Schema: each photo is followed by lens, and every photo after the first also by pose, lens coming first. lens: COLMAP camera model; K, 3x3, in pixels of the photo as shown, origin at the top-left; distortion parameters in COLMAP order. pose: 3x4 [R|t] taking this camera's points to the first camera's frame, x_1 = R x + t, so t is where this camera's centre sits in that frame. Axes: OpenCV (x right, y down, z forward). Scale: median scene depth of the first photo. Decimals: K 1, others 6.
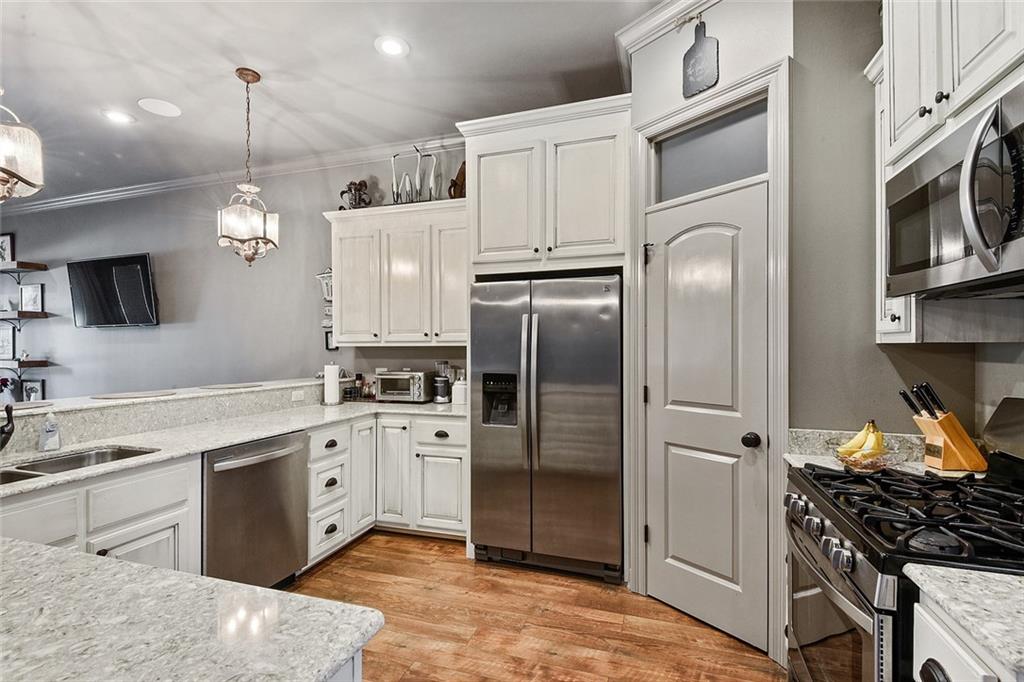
lens RADIAL K [[463.7, 0, 512.0], [0, 463.7, 345.6], [0, 0, 1]] dist [0.029987, -0.014931]
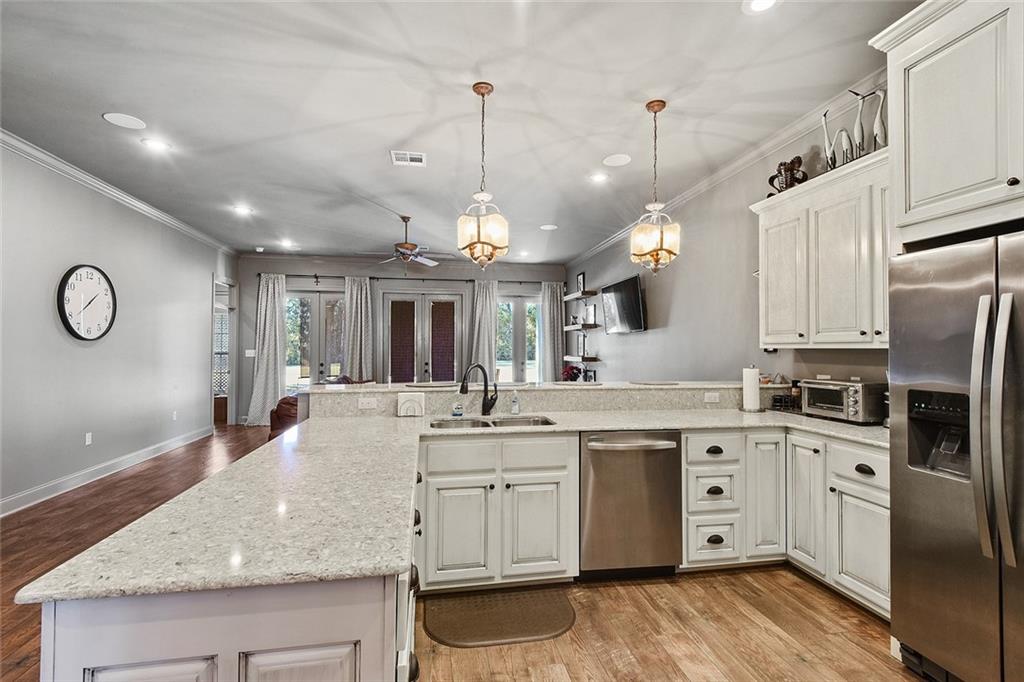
lens RADIAL K [[461.5, 0, 512.0], [0, 461.5, 341.0], [0, 0, 1]] dist [0.021901, -0.014799]
pose [[0.479778, -0.009241, -0.877341, 0.217002], [-0.003194, 0.999920, -0.012279, -0.000058], [0.877384, 0.008694, 0.479710, 0.155106]]
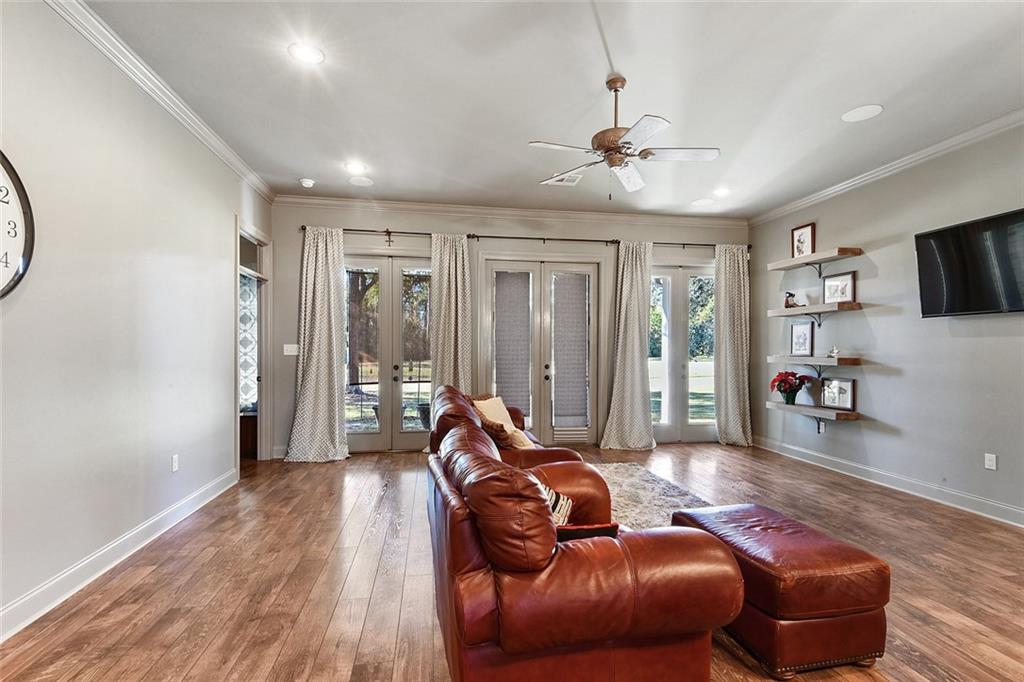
lens RADIAL K [[461.5, 0, 512.0], [0, 461.5, 341.0], [0, 0, 1]] dist [0.021901, -0.014799]
pose [[0.466482, -0.003669, -0.884523, -0.875040], [-0.005447, 0.999961, -0.007021, 0.016158], [0.884514, 0.008093, 0.466444, 0.047019]]
